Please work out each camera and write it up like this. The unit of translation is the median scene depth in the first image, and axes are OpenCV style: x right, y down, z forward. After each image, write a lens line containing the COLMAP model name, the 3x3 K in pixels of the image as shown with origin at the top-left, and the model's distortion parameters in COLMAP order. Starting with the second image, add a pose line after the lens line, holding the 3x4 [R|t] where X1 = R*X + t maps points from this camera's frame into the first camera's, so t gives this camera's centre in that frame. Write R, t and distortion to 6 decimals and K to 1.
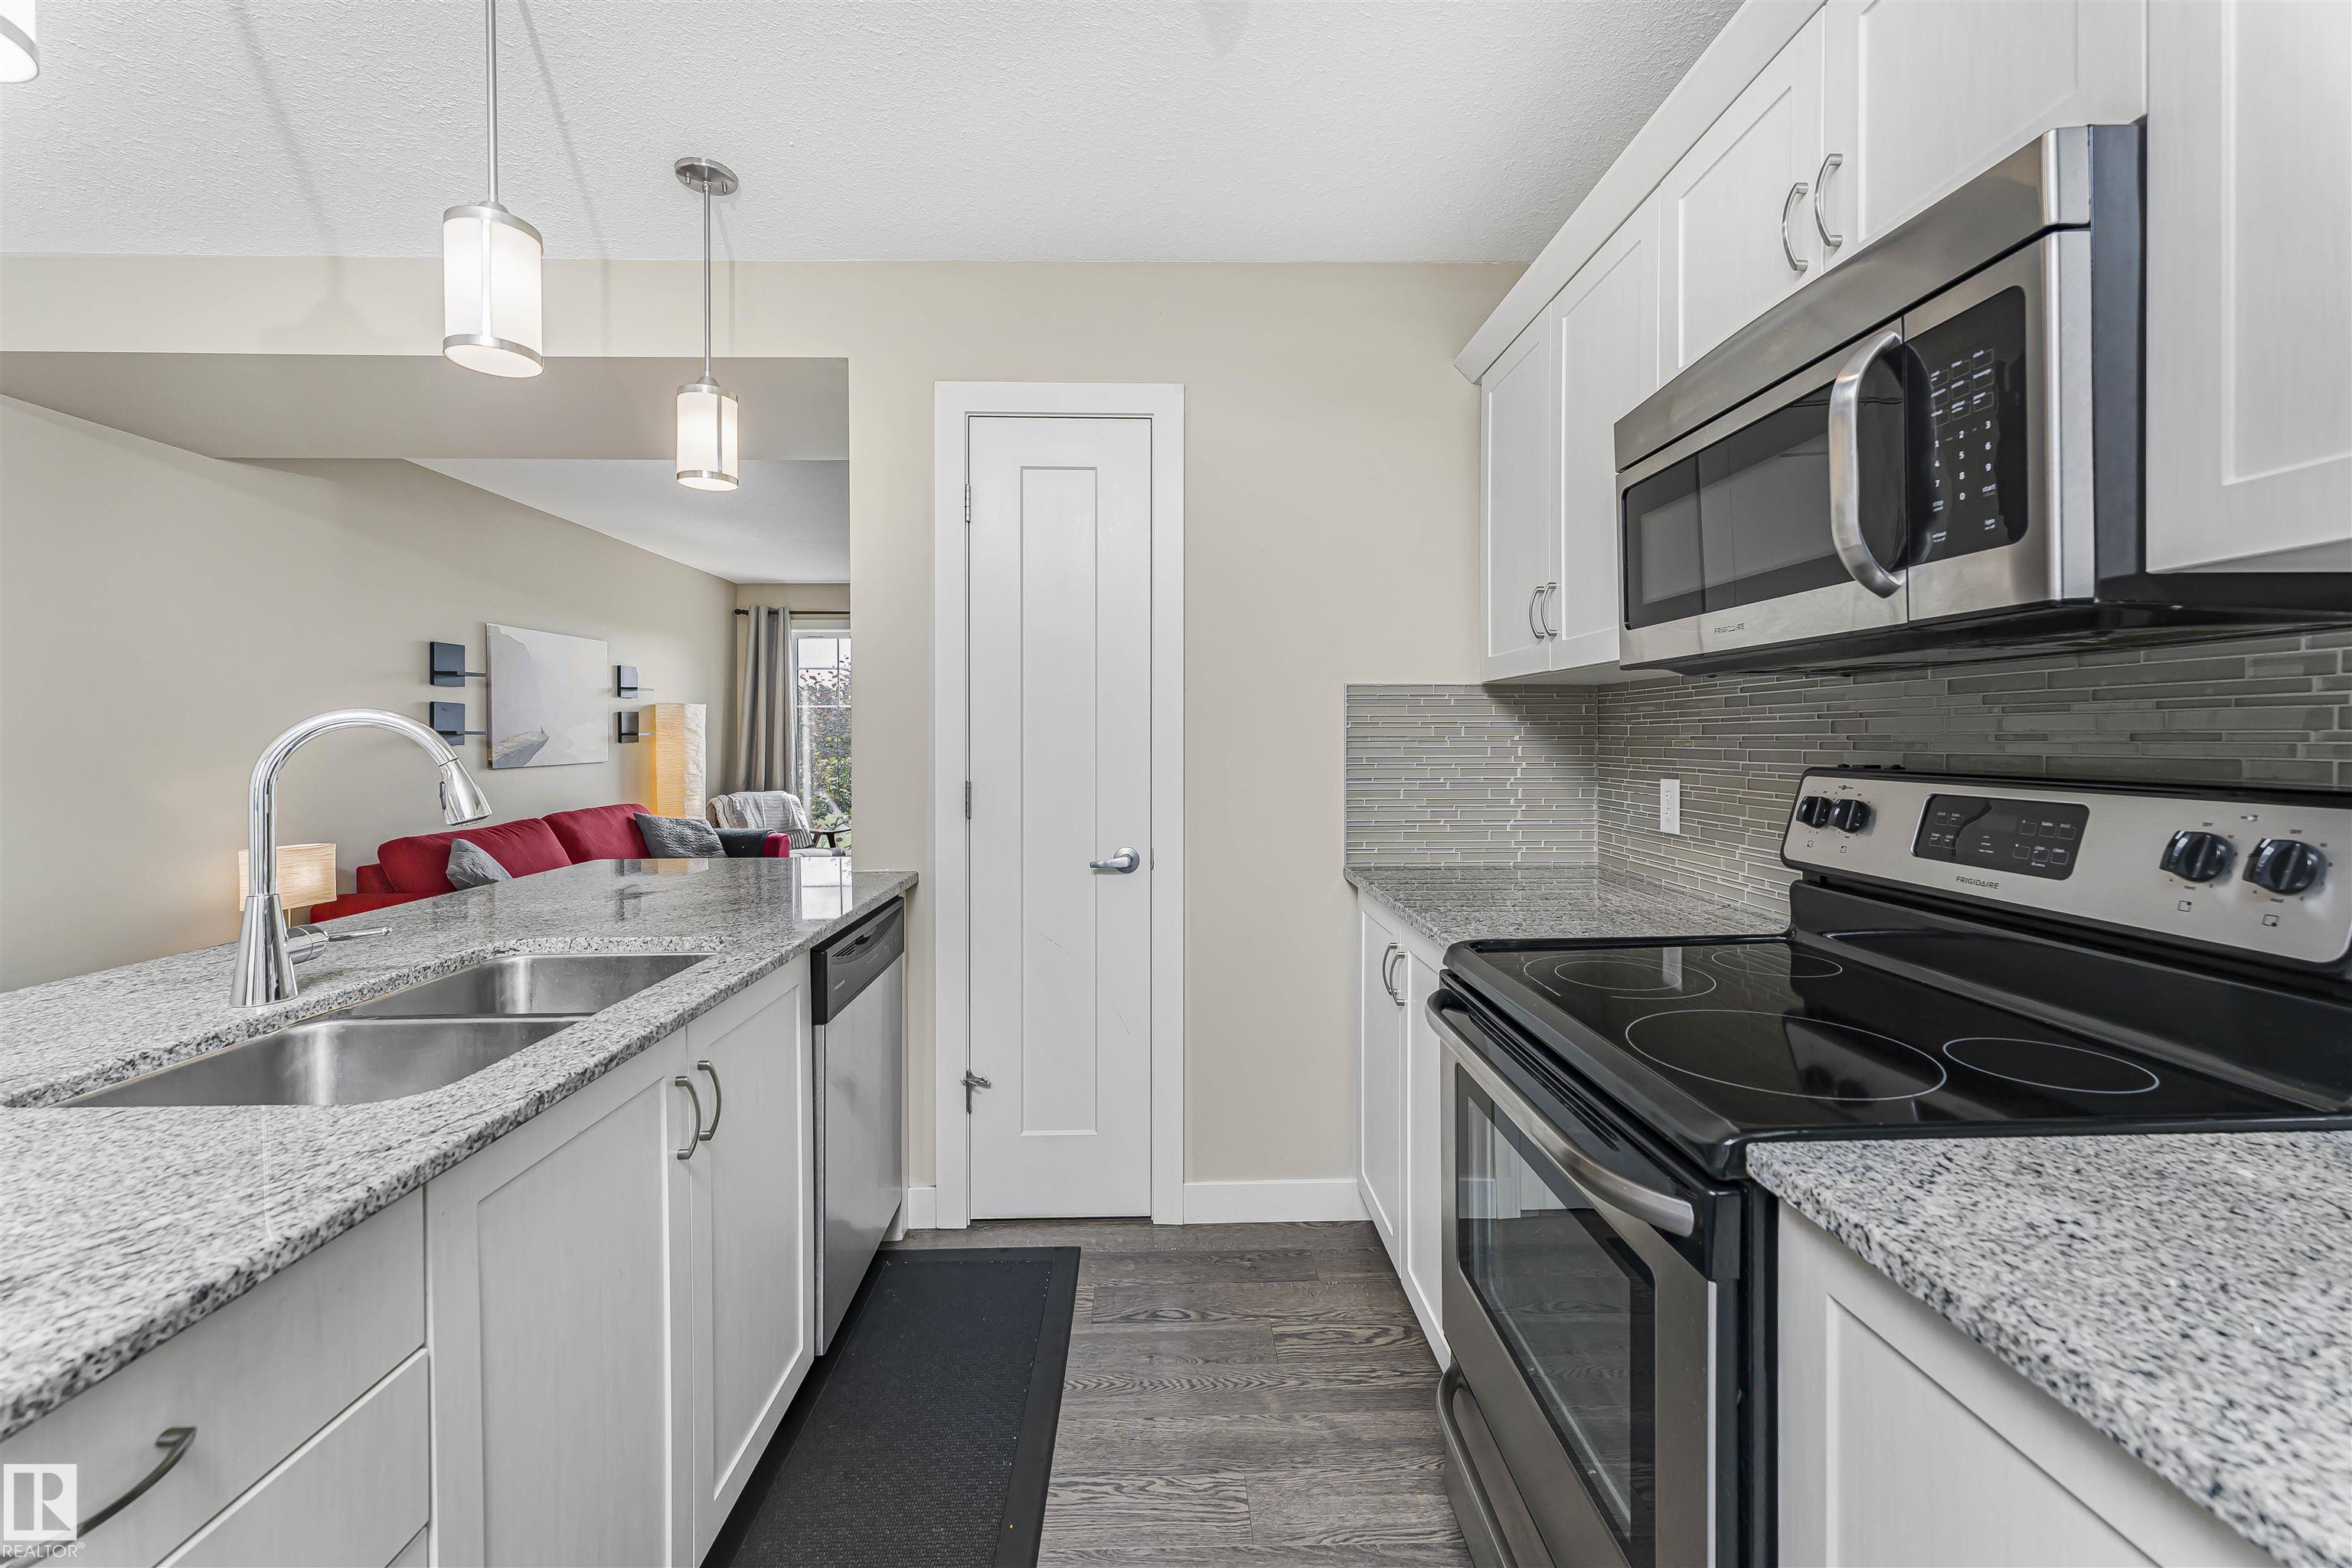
lens RADIAL K [[963.2, 0, 1172.1], [0, 963.2, 744.7], [0, 0, 1]] dist [-0.000201, 0.000001]
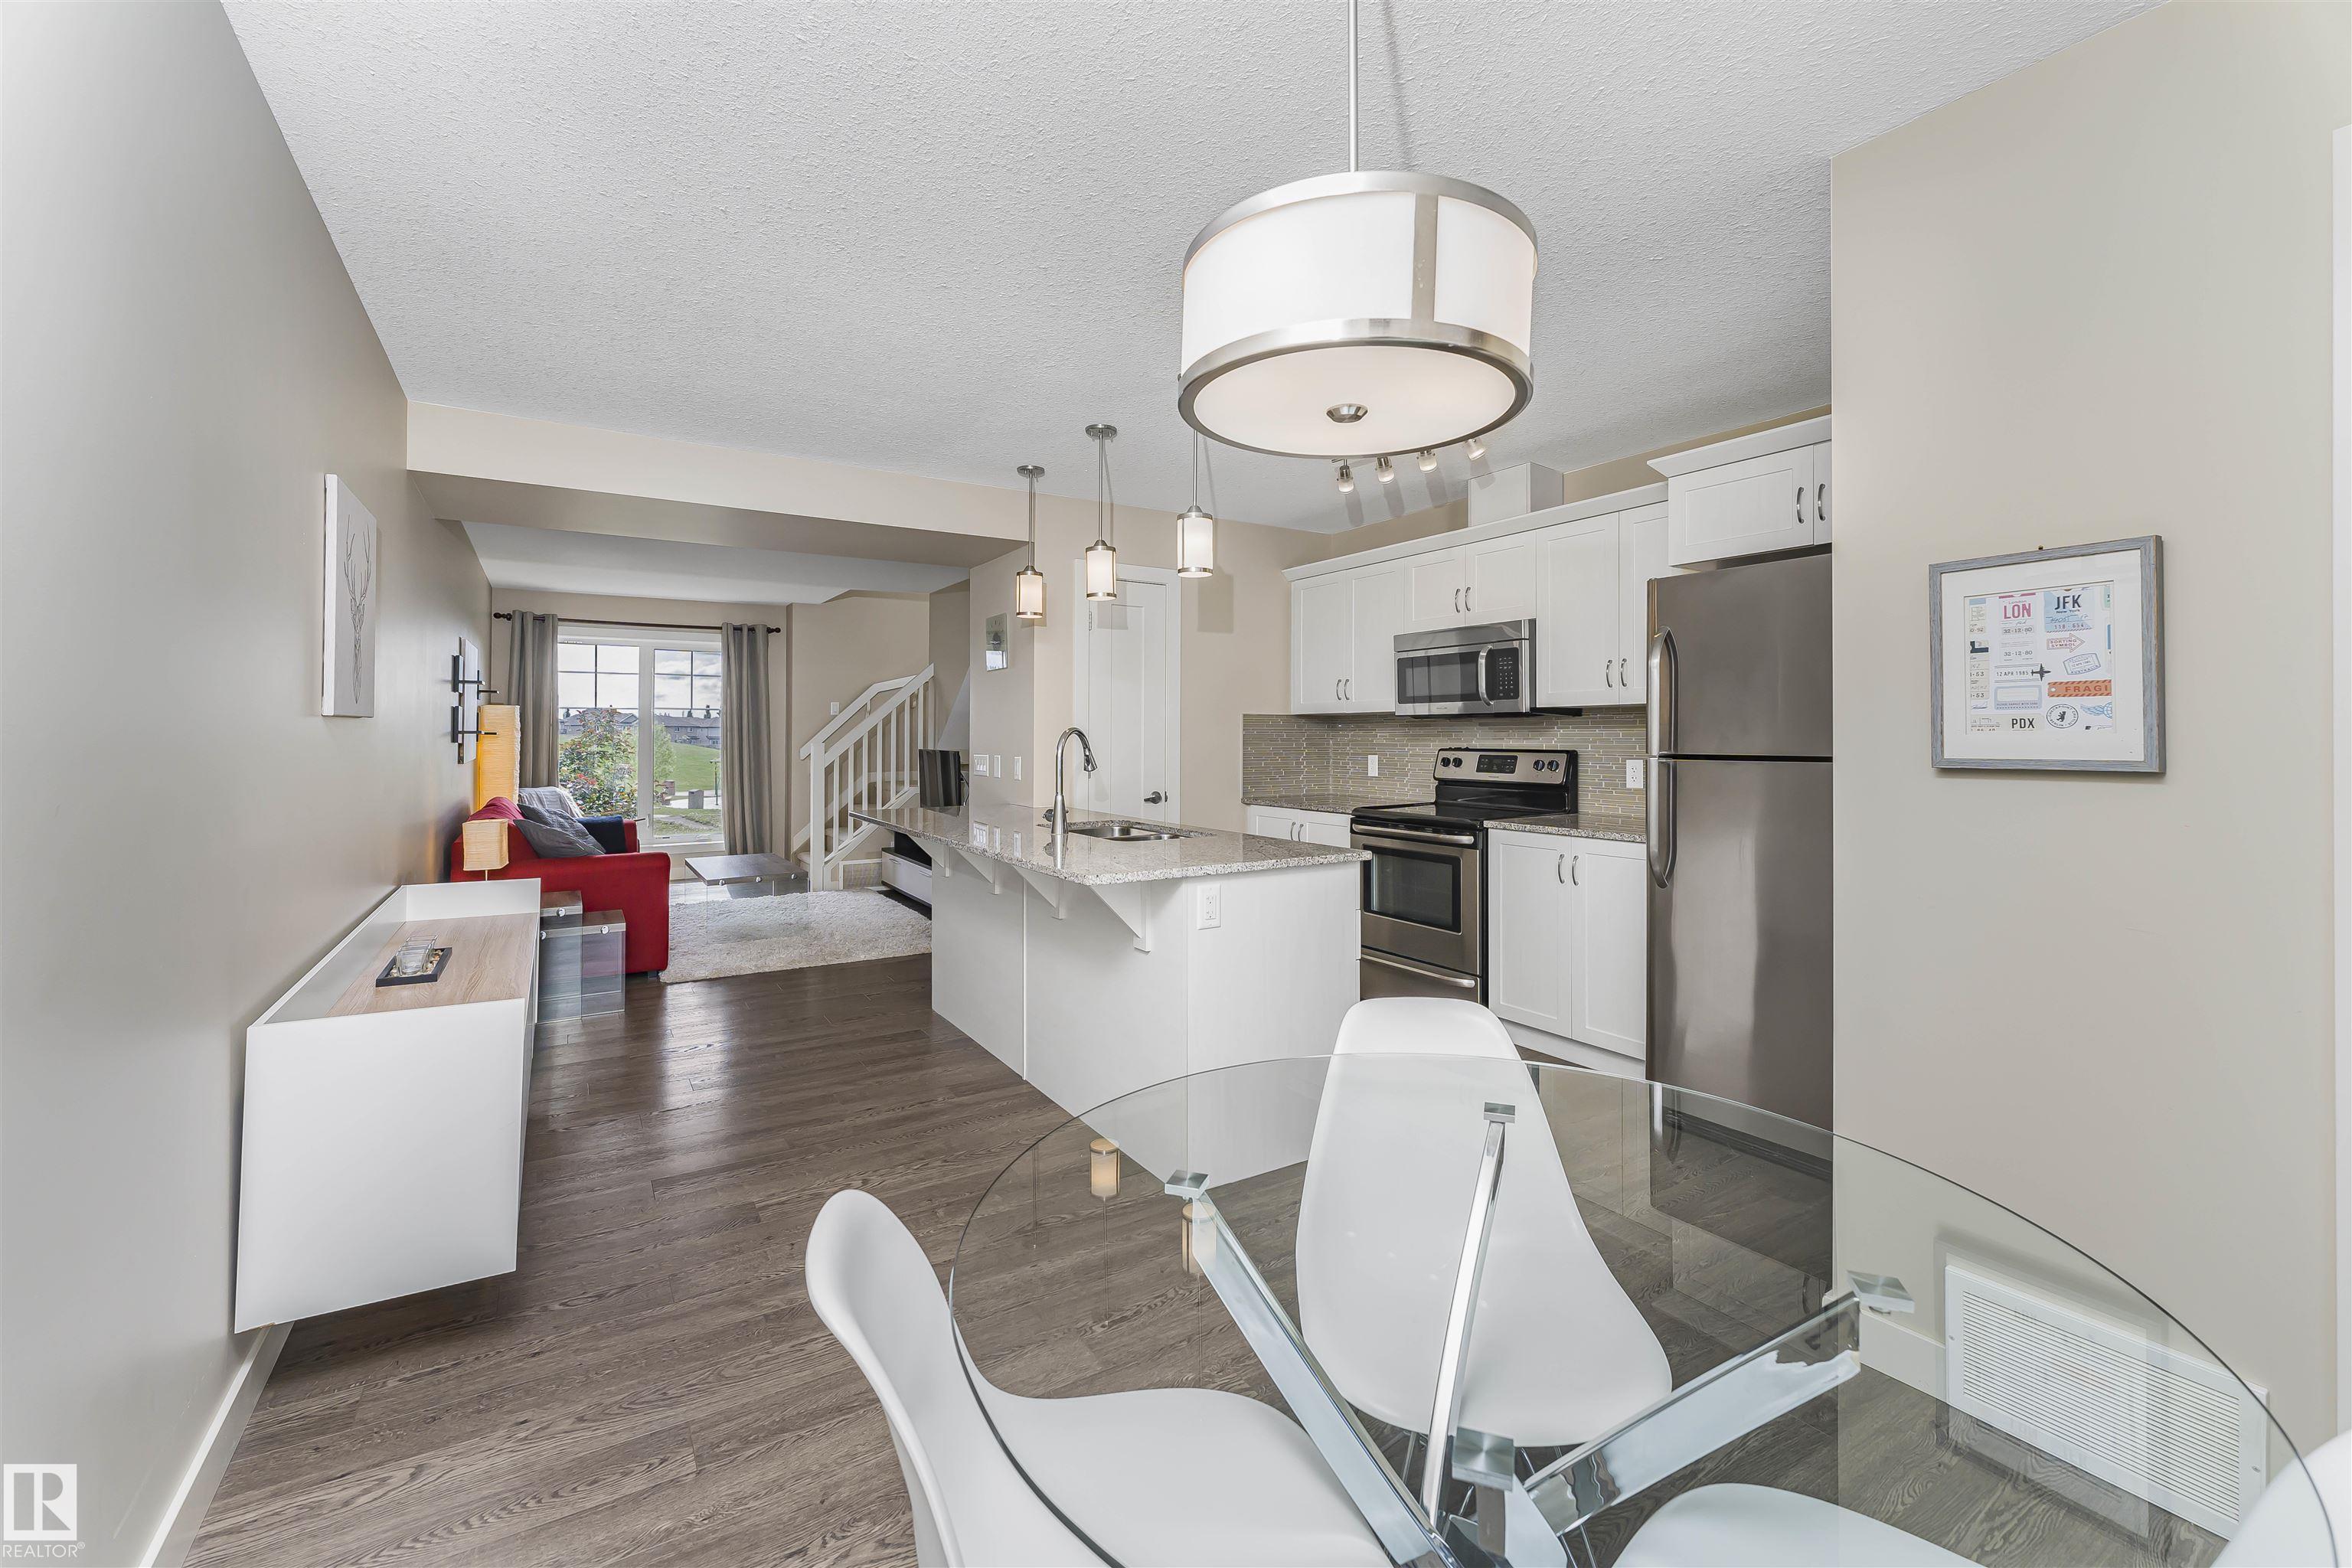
lens RADIAL K [[953.0, 0, 1182.5], [0, 953.0, 734.5], [0, 0, 1]] dist [-0.000103, -0.000022]
pose [[0.852309, 0.002665, 0.523032, -1.725518], [0.001930, 0.999964, -0.008240, 0.002264], [-0.523035, 0.008033, 0.852273, -1.244444]]
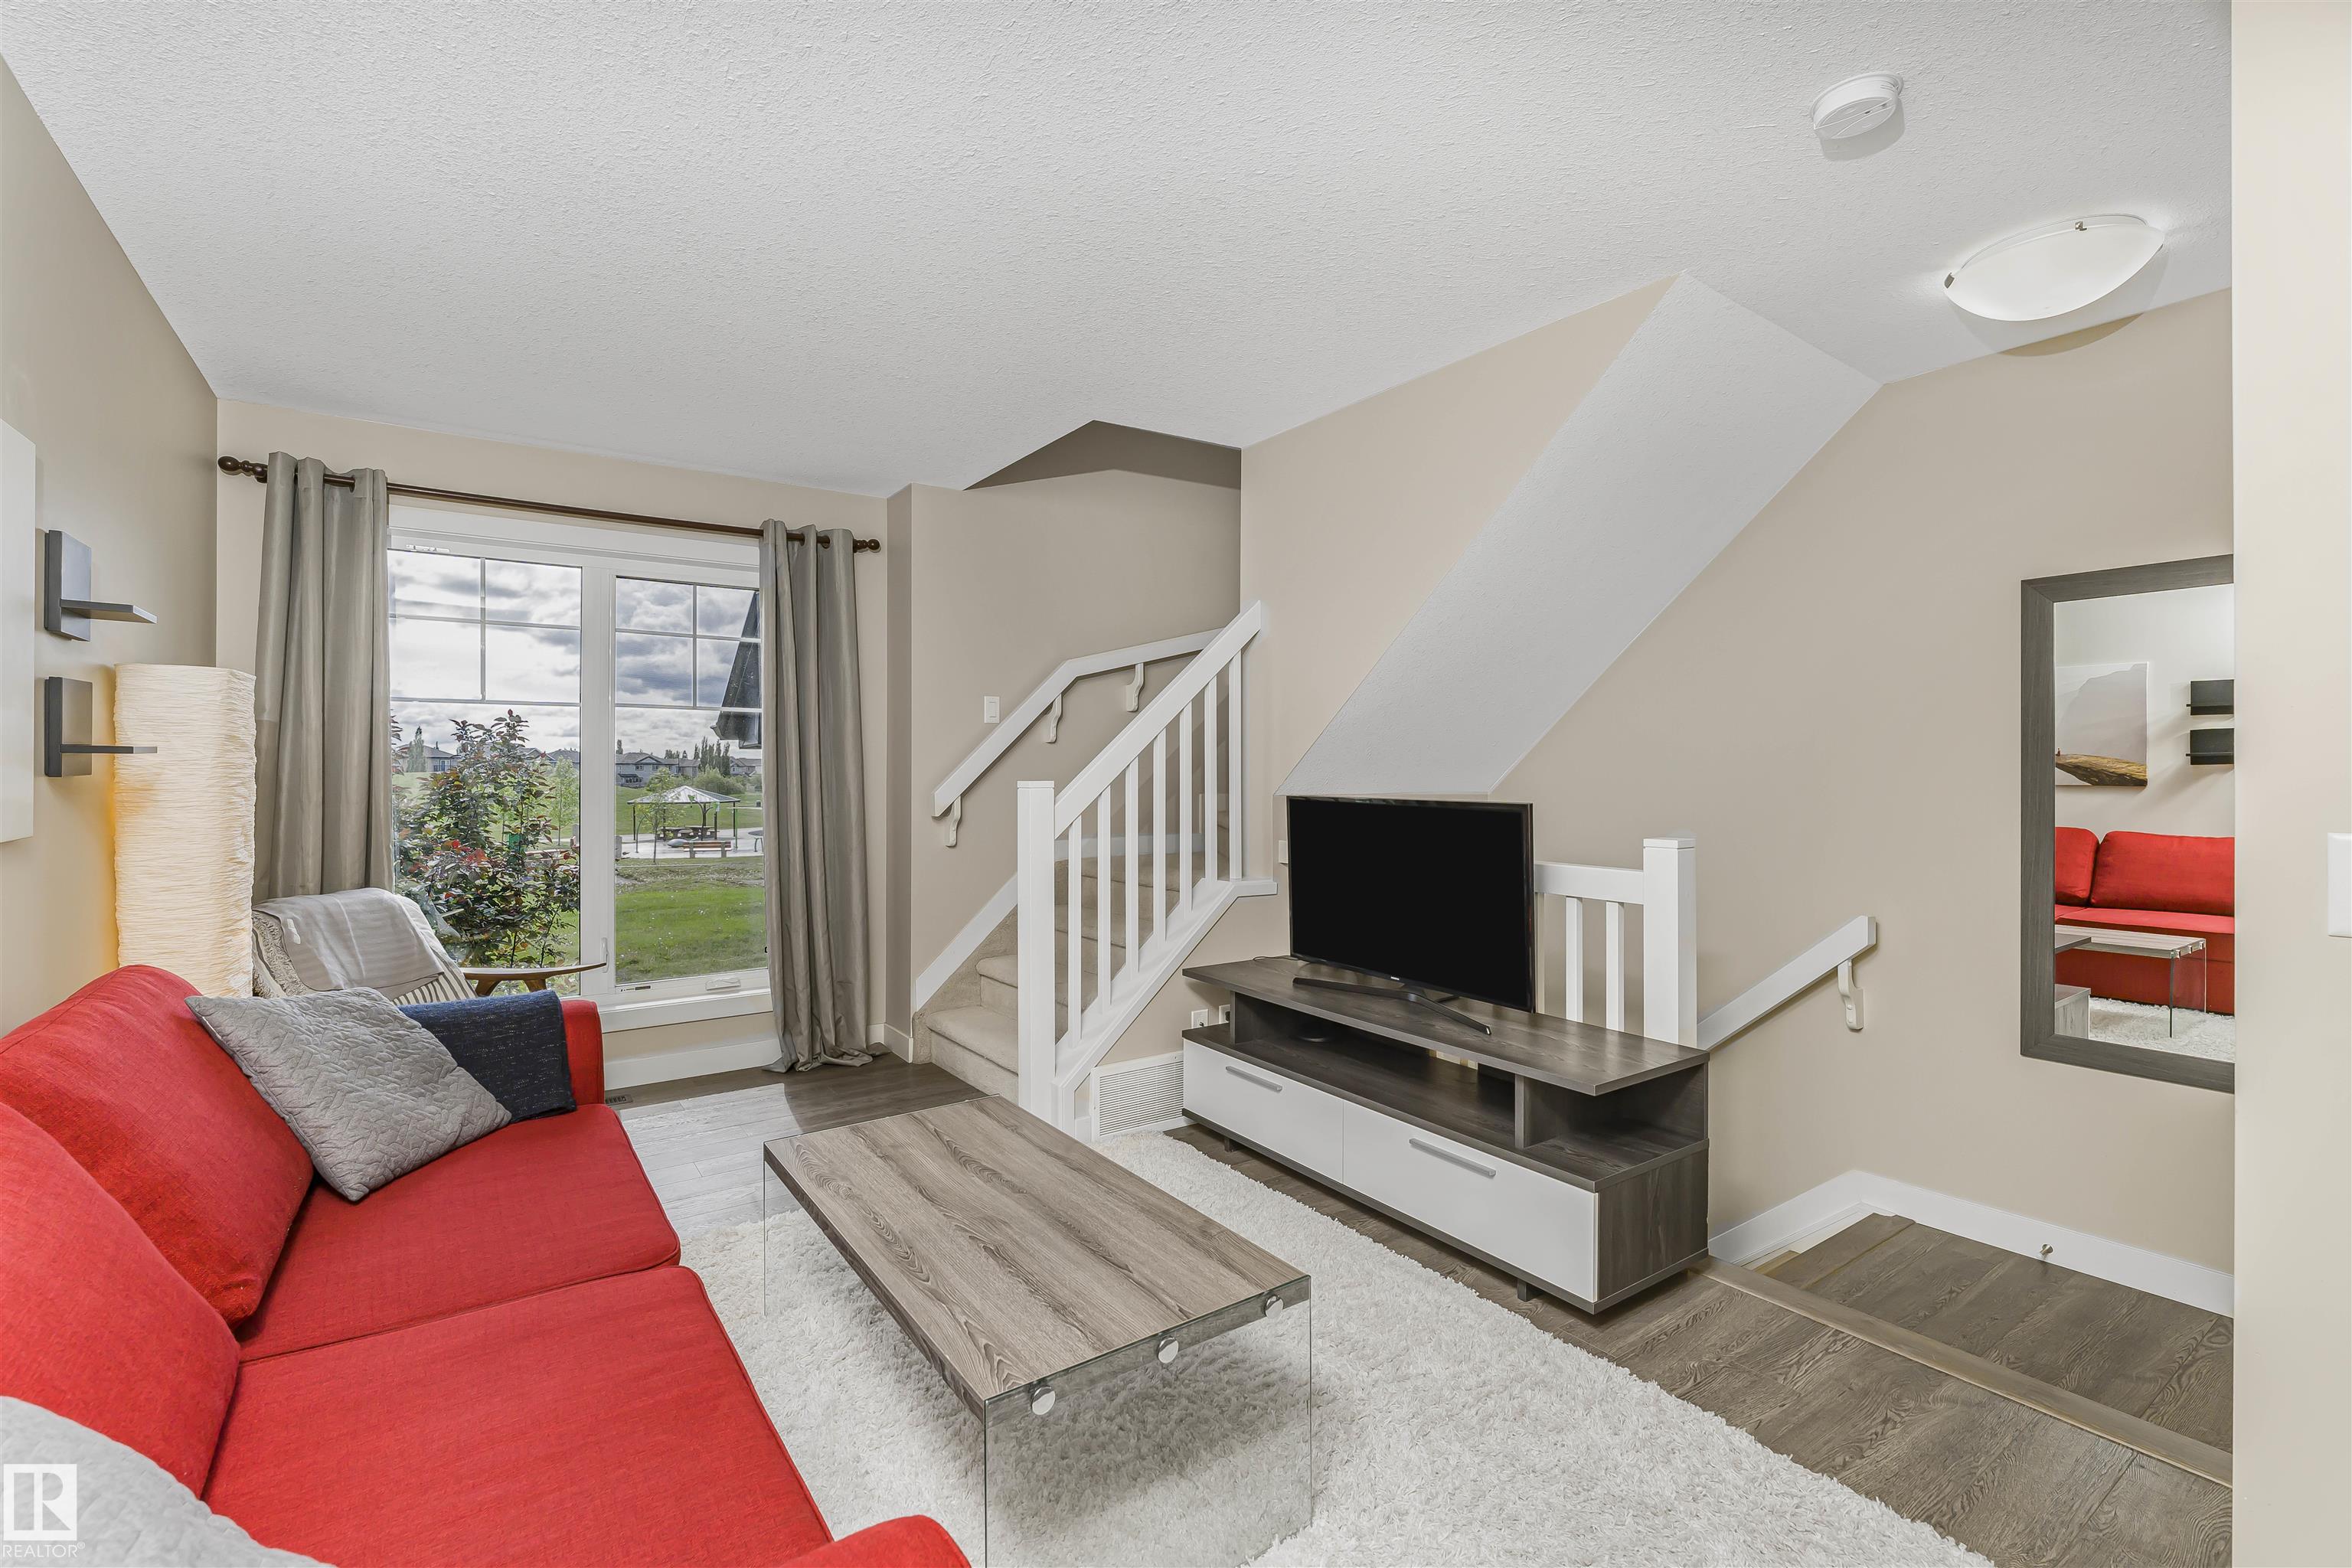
lens RADIAL K [[1007.4, 0, 1176.0], [0, 1007.4, 784.0], [0, 0, 1]] dist [0.002006, 0.000232]
pose [[0.826572, -0.003442, 0.562821, -1.721988], [0.000422, 0.999985, 0.005495, -0.006869], [-0.562831, -0.004305, 0.826561, 1.953352]]
